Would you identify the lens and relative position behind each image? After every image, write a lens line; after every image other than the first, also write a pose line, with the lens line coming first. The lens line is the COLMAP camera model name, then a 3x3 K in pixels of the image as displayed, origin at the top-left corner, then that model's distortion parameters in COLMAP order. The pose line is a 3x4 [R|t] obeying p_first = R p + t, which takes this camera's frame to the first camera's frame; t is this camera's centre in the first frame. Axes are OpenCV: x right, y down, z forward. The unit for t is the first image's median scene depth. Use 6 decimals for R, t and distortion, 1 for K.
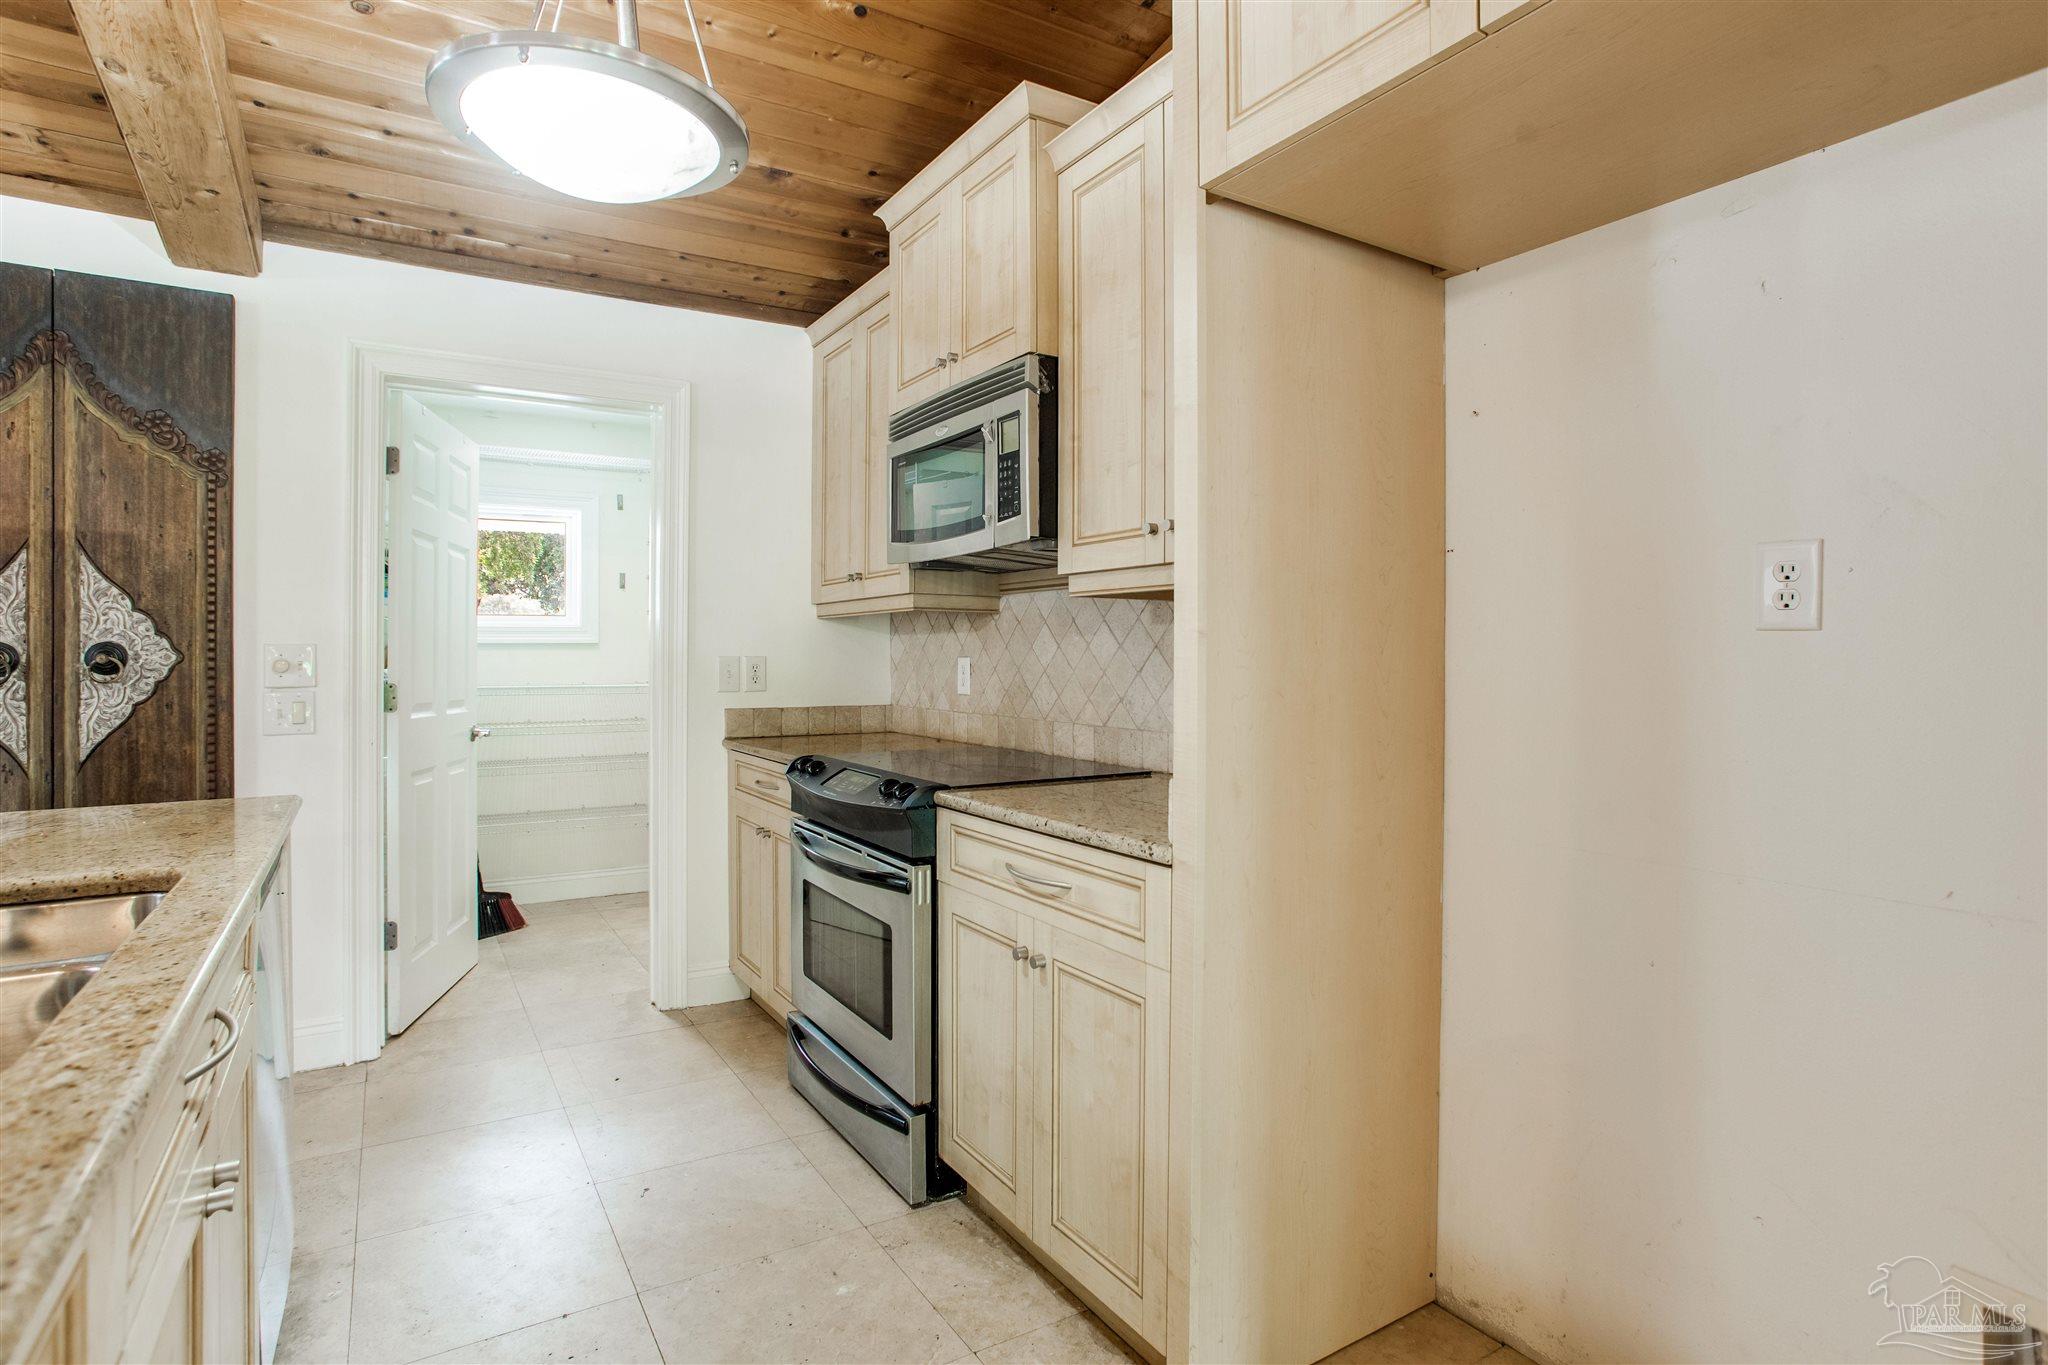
lens RADIAL K [[1040.2, 0, 1019.2], [0, 1040.2, 654.9], [0, 0, 1]] dist [-0.060005, 0.000332]
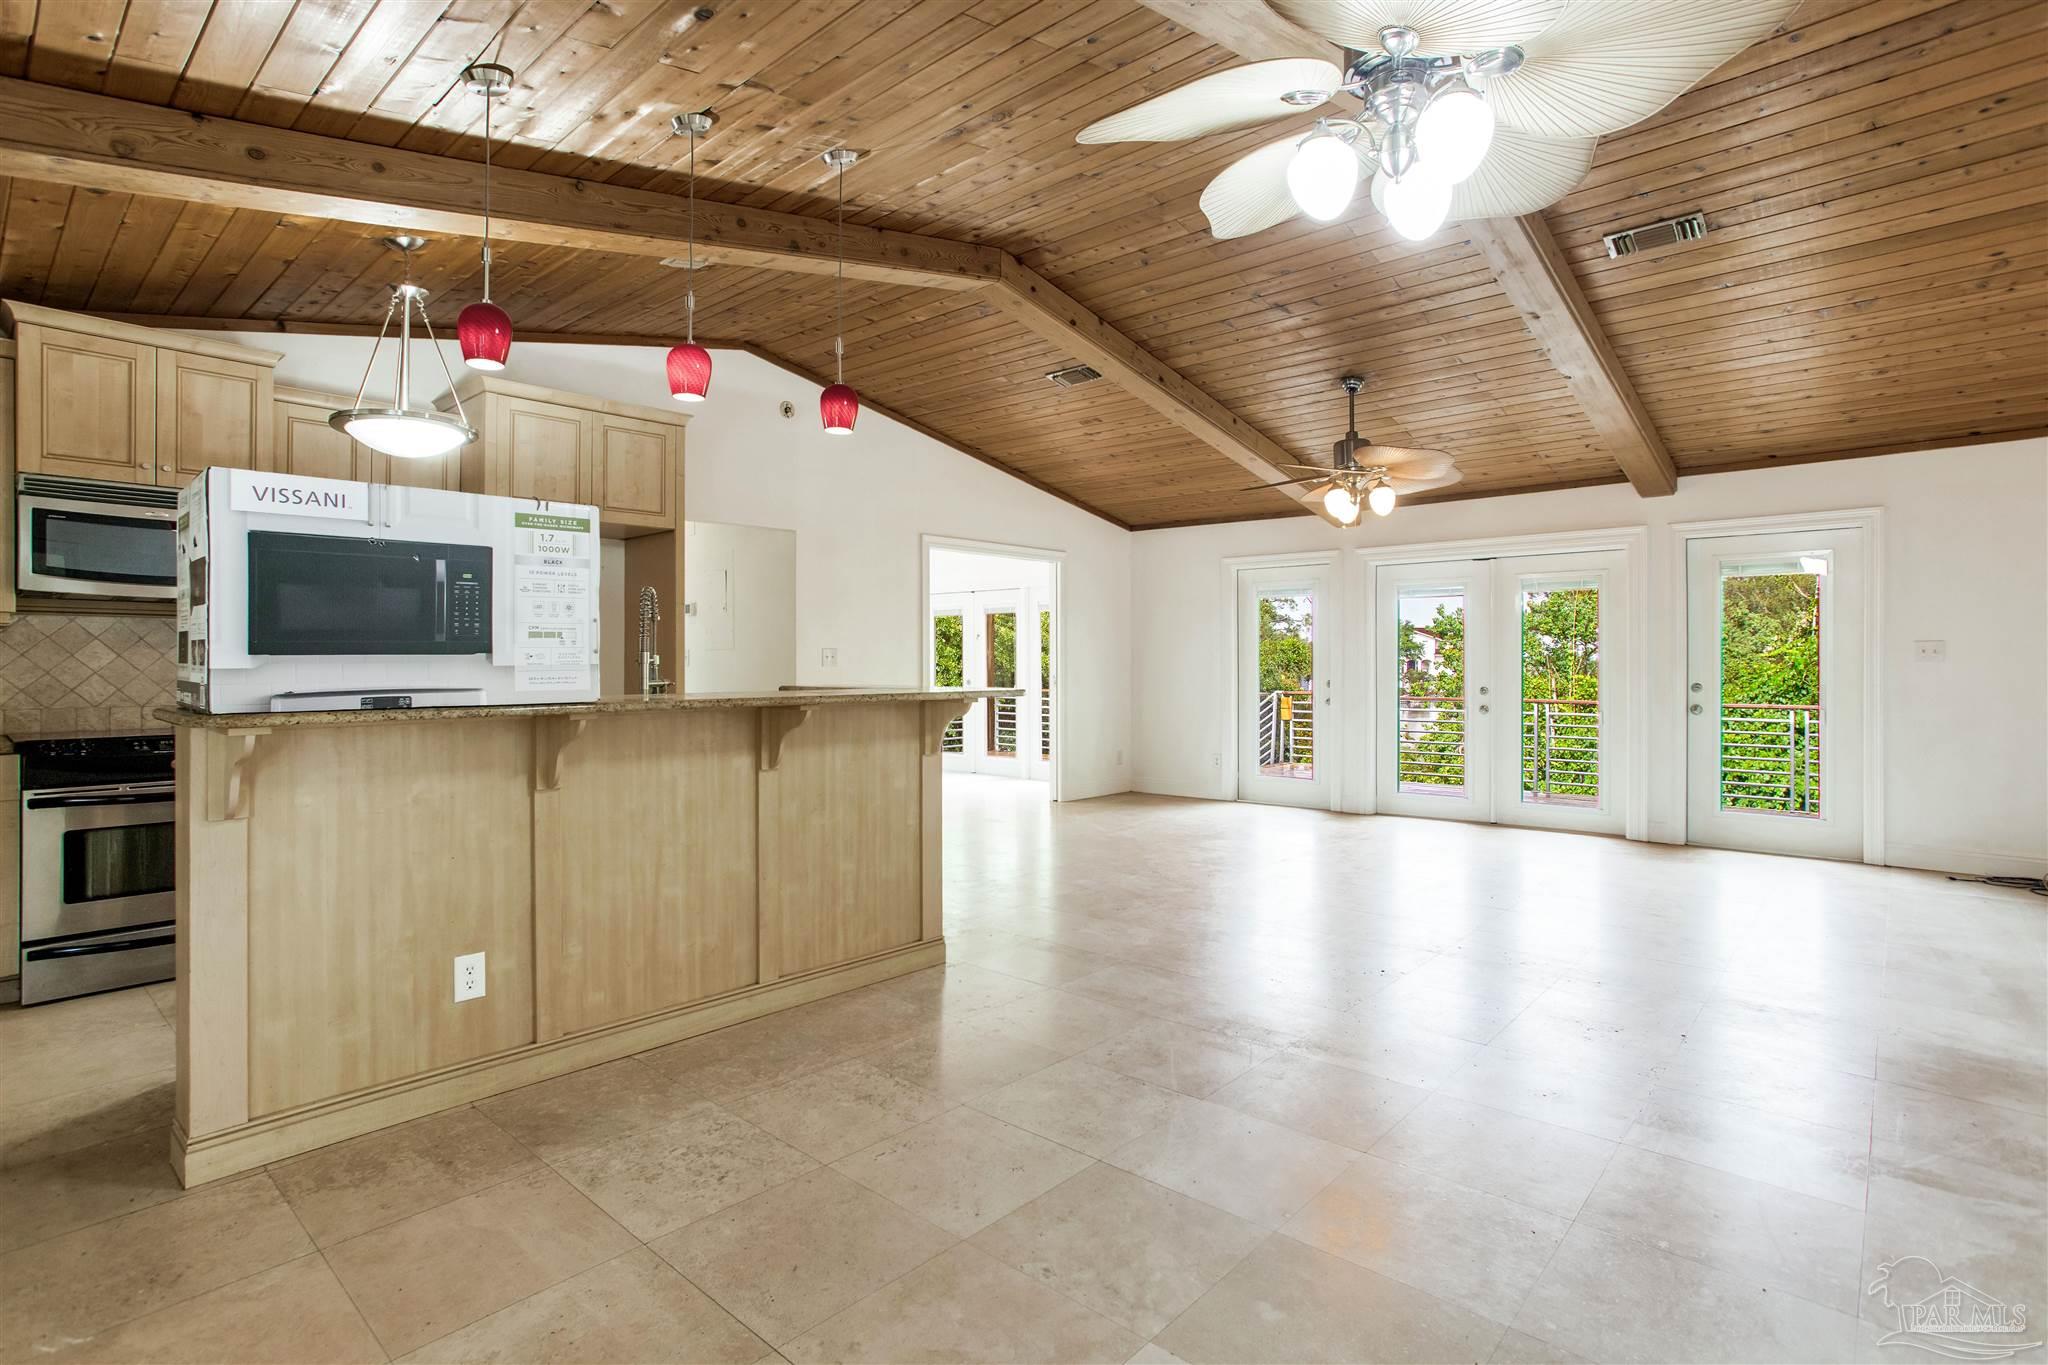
lens RADIAL K [[991.2, 0, 1023.4], [0, 991.2, 662.0], [0, 0, 1]] dist [-0.067662, 0.031660]
pose [[-0.283674, -0.005417, 0.958905, -1.788062], [-0.002870, 0.999984, 0.004800, -0.009813], [-0.958916, -0.001391, -0.283686, 0.182383]]
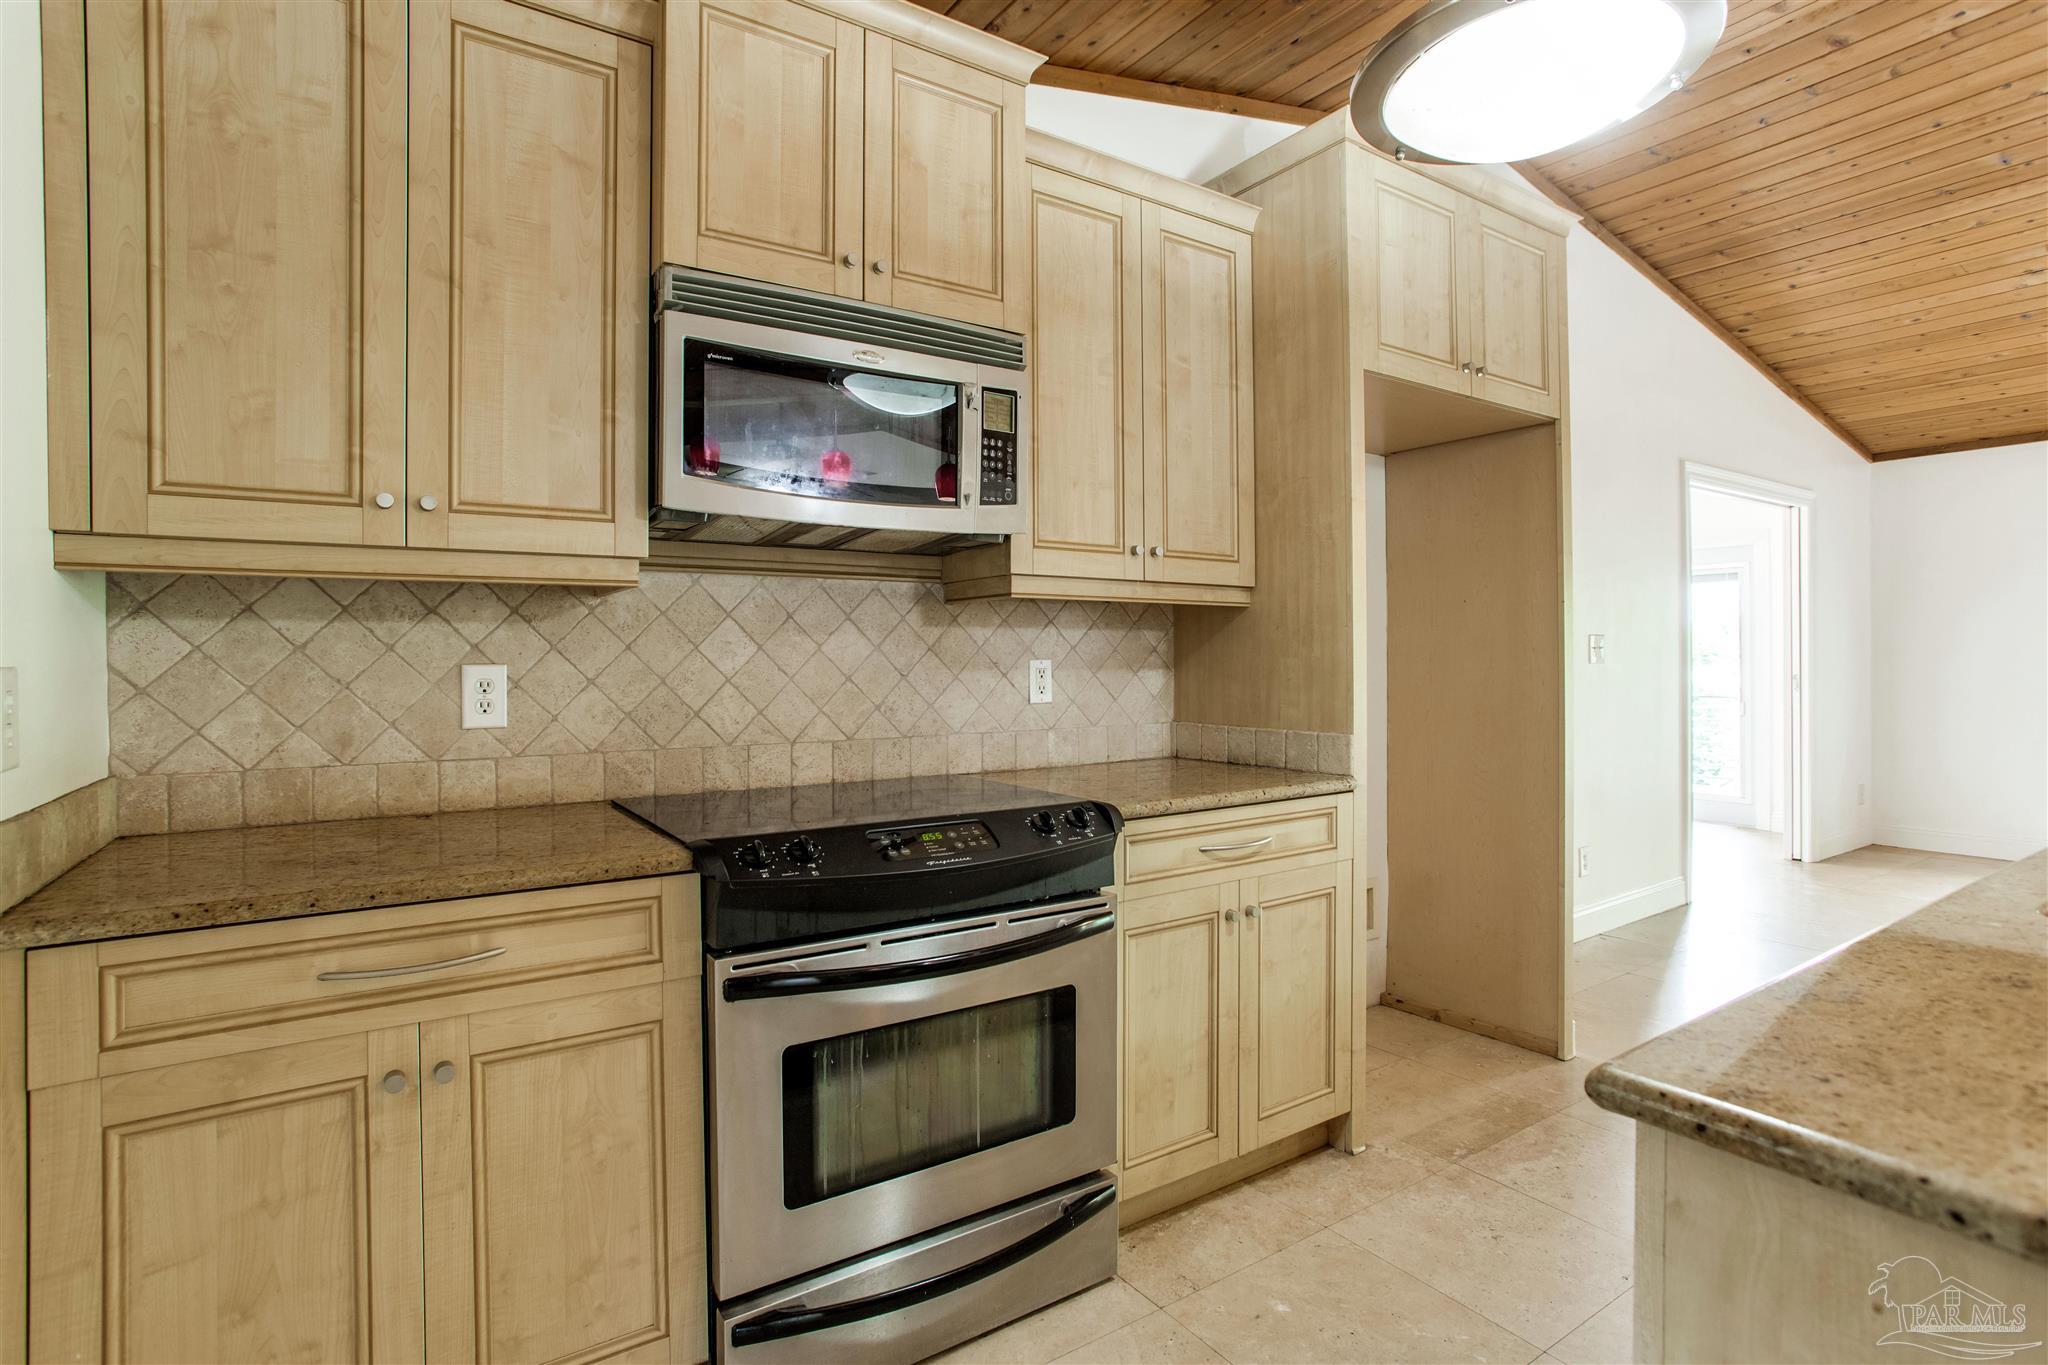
lens RADIAL K [[991.2, 0, 1023.4], [0, 991.2, 662.0], [0, 0, 1]] dist [-0.067662, 0.031660]
pose [[-0.030919, -0.004271, 0.999513, -0.786725], [0.005243, 0.999976, 0.004435, 0.000228], [-0.999508, 0.005377, -0.030896, 0.917866]]
